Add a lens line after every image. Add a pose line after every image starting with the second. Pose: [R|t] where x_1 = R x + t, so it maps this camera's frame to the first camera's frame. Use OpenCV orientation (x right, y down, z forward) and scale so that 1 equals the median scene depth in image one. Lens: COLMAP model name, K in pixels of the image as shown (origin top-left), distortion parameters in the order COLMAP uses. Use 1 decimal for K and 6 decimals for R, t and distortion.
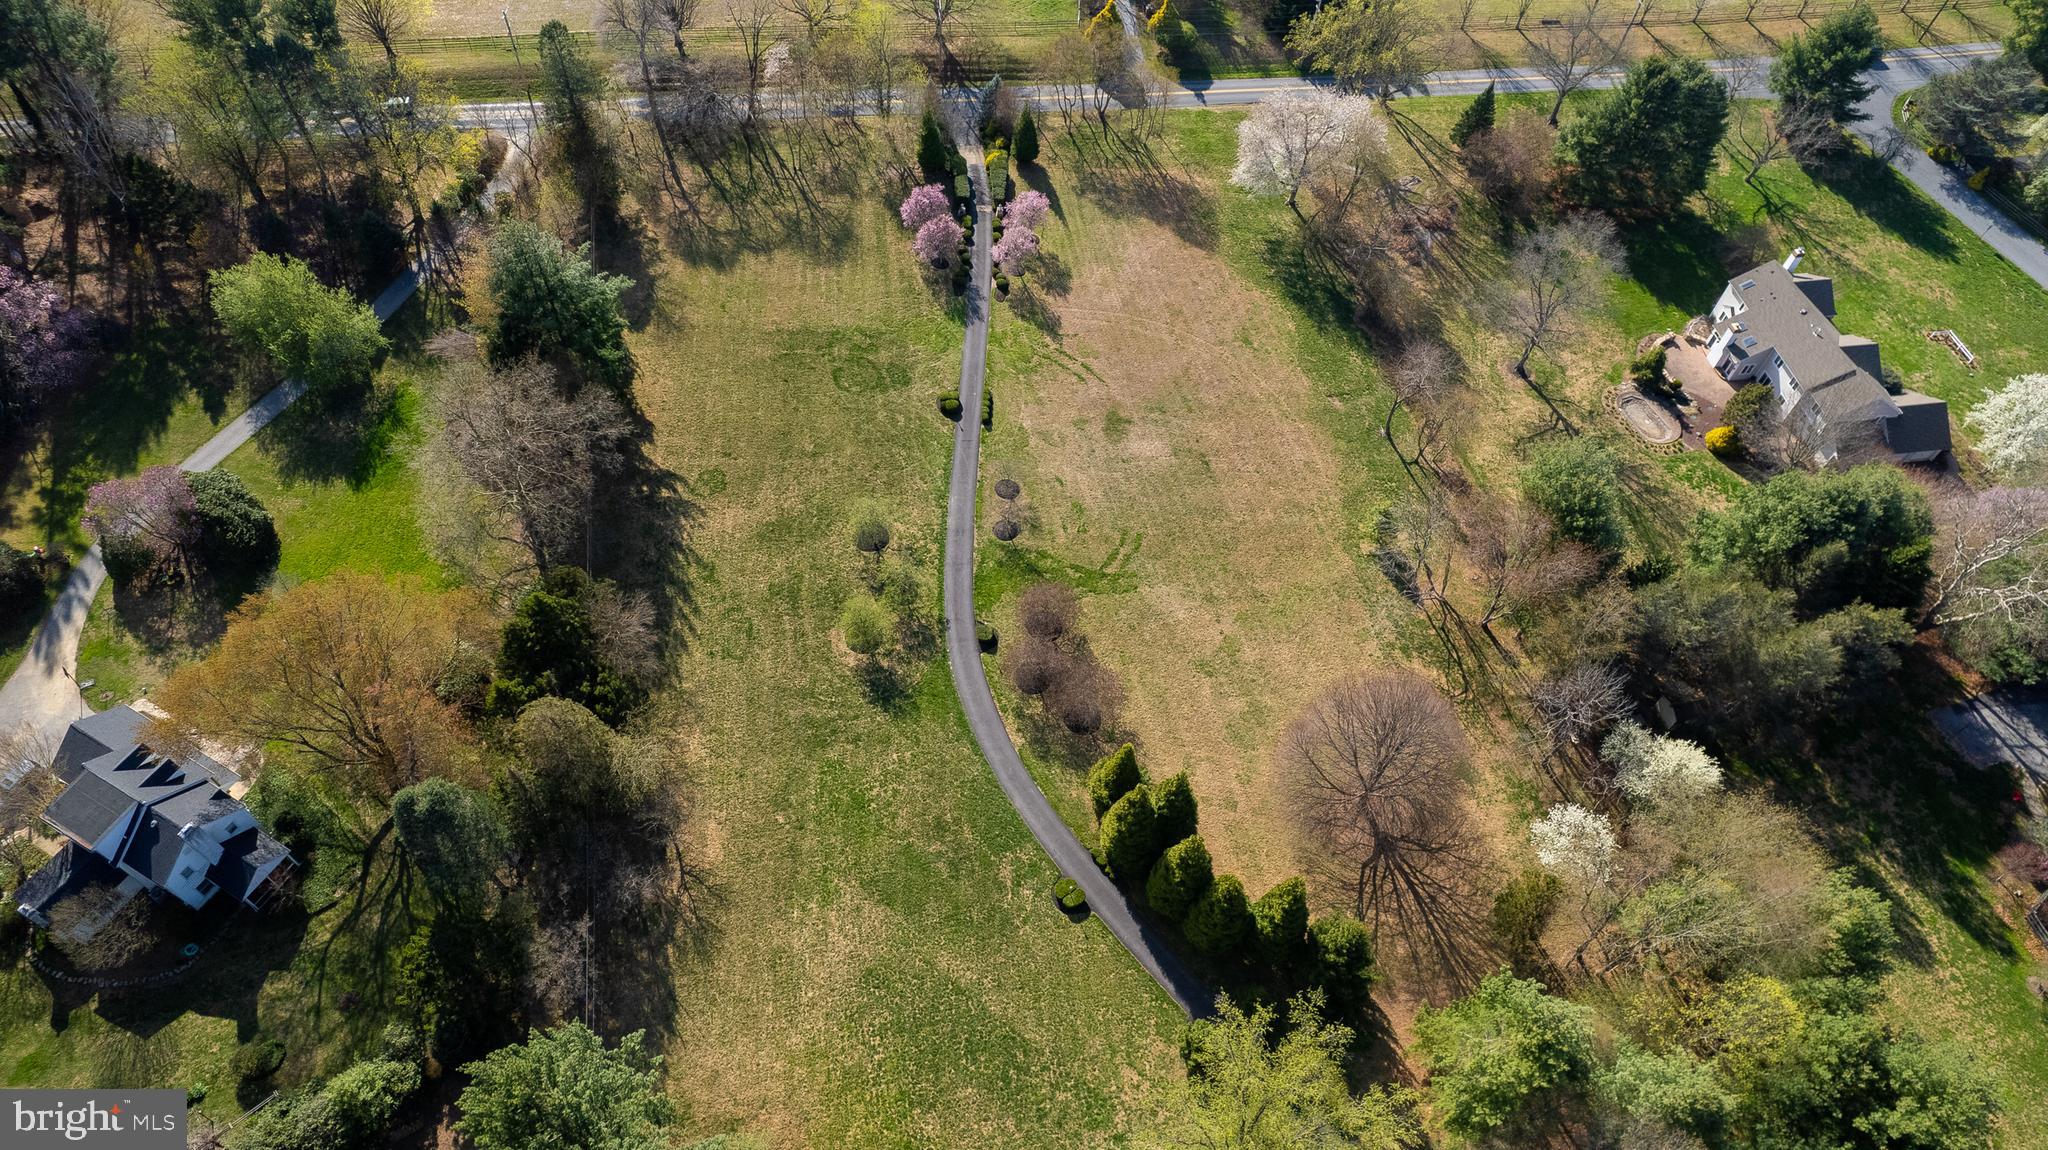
lens RADIAL K [[1293.5, 0, 1024.0], [0, 1293.5, 575.0], [0, 0, 1]] dist [-0.064157, 0.039156]
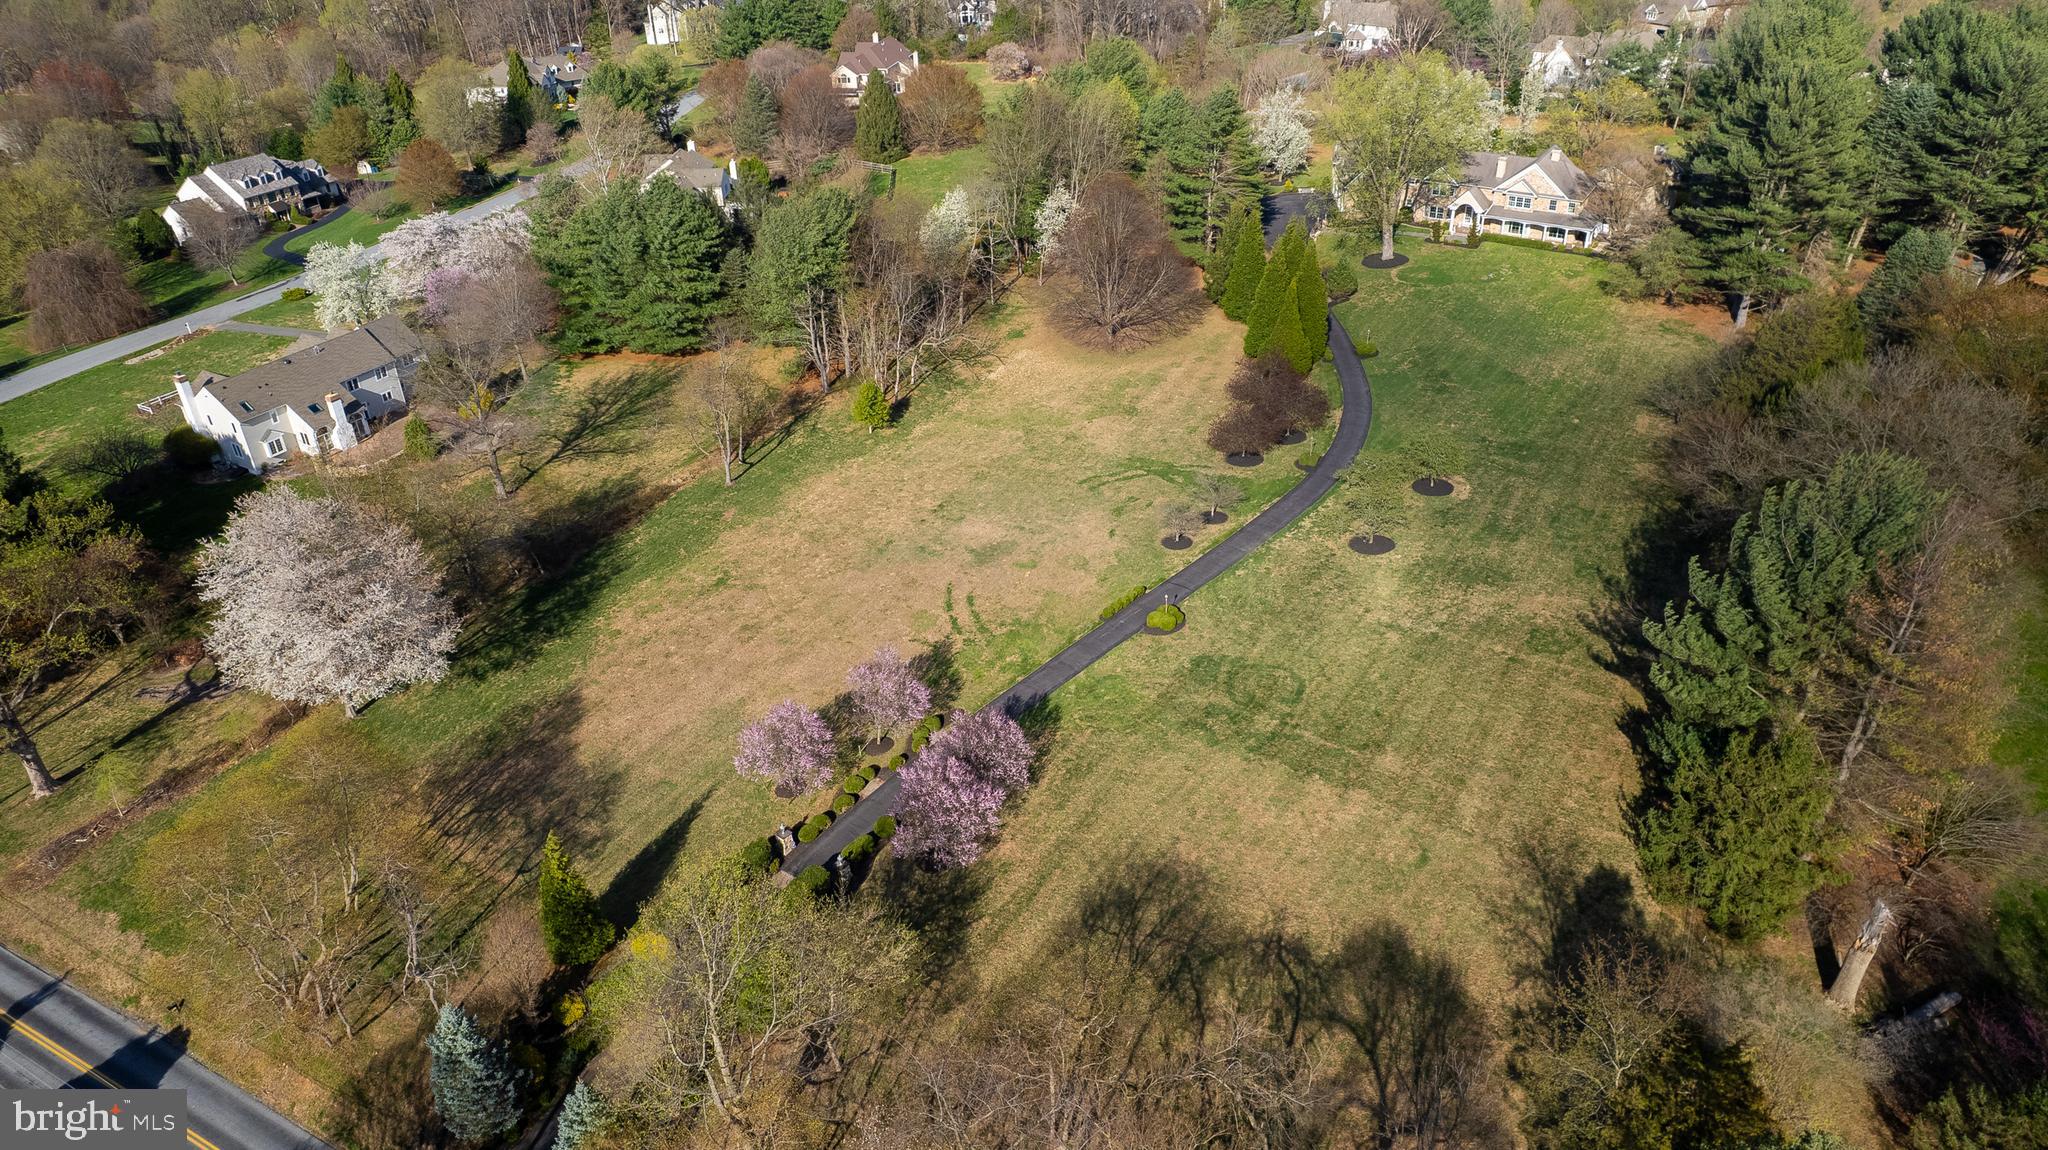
lens RADIAL K [[1293.5, 0, 1024.0], [0, 1293.5, 575.0], [0, 0, 1]] dist [-0.064157, 0.039156]
pose [[-0.771233, -0.361631, 0.523853, -0.328764], [0.514017, 0.131629, 0.847620, -0.710316], [-0.375480, 0.922983, 0.084368, 0.899045]]
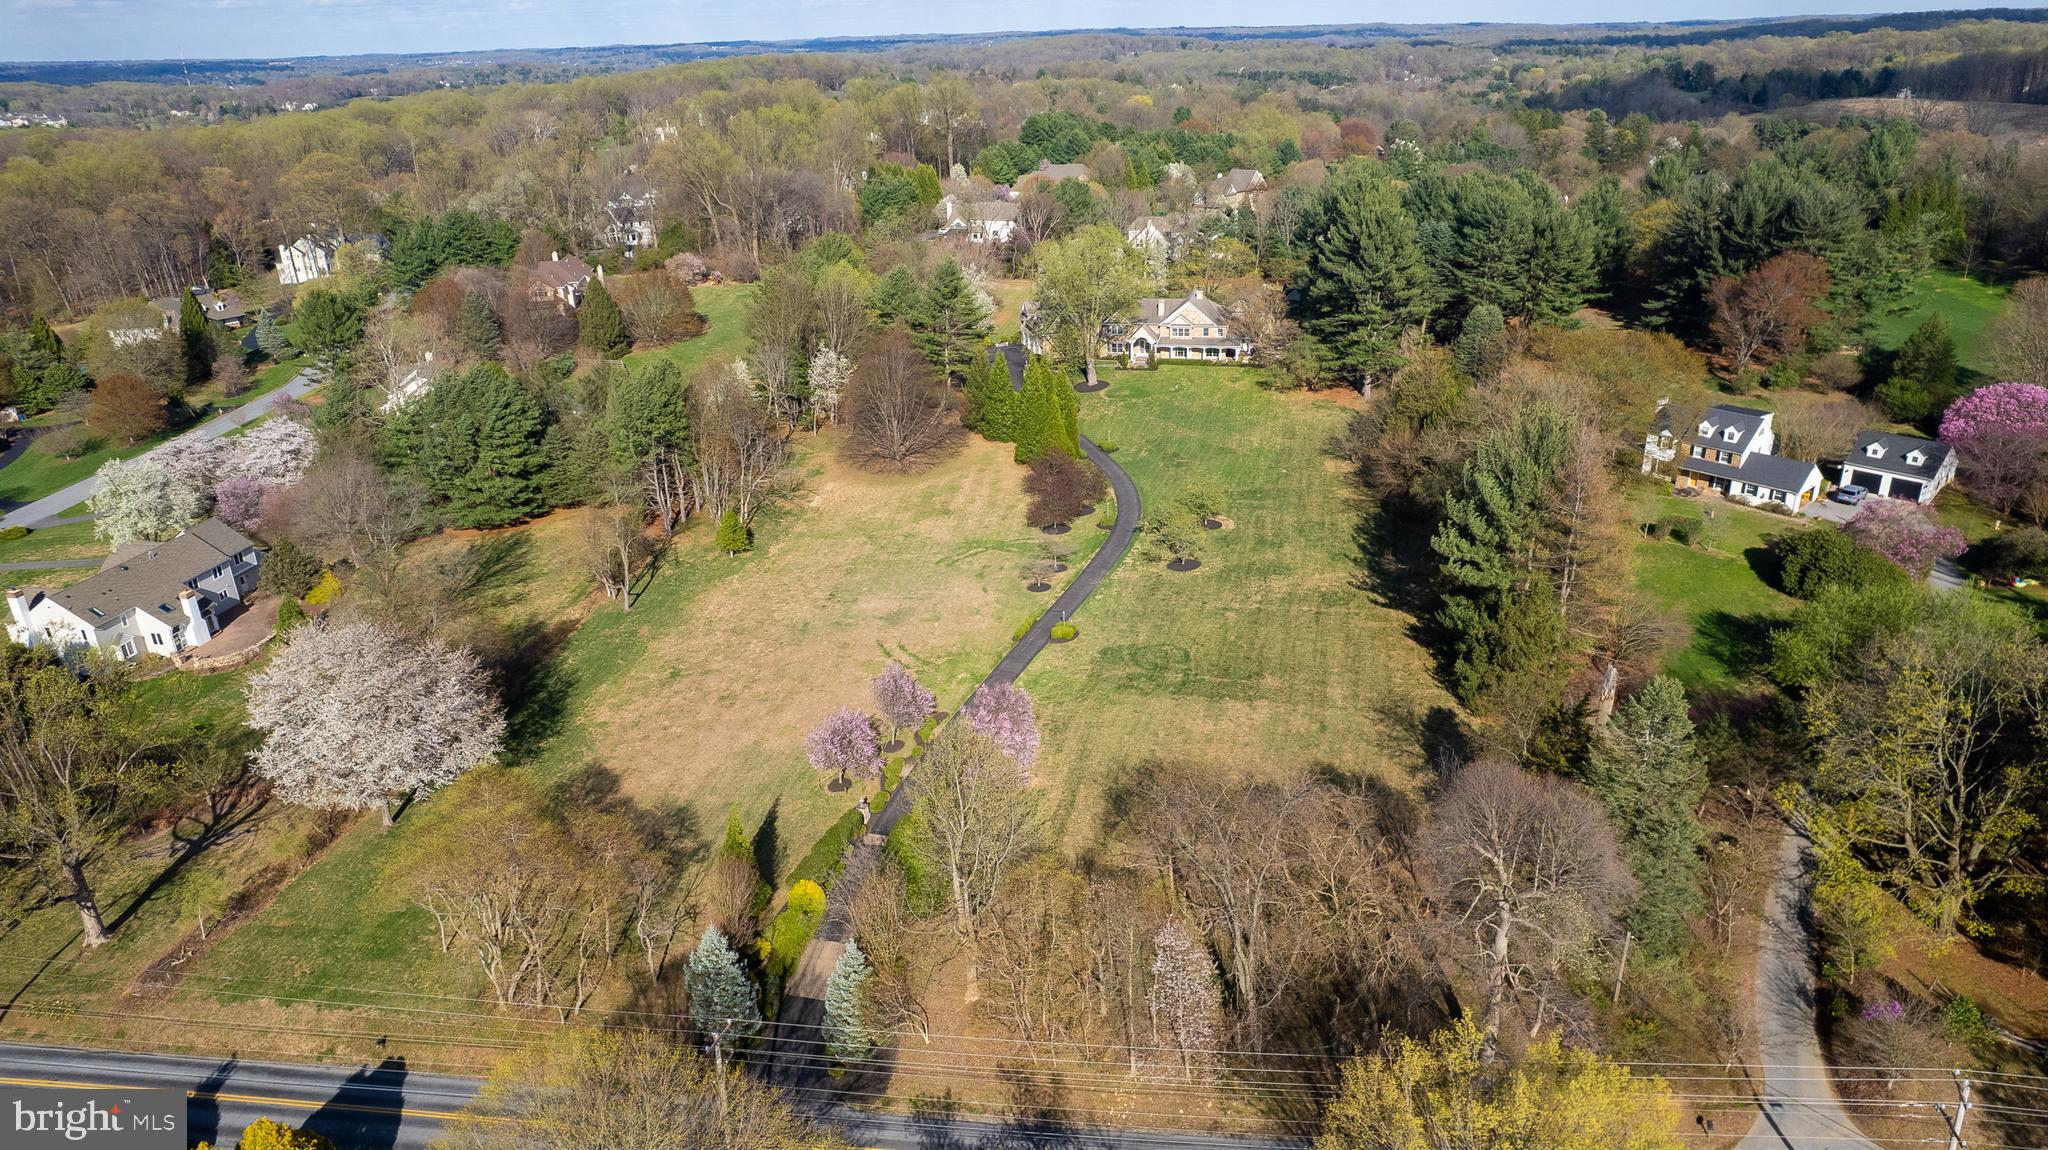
lens RADIAL K [[1293.5, 0, 1024.0], [0, 1293.5, 575.0], [0, 0, 1]] dist [-0.064157, 0.039156]
pose [[-0.939807, -0.157947, 0.303012, -0.275717], [0.268053, 0.209186, 0.940419, -0.919258], [-0.211922, 0.965036, -0.154256, 1.044804]]
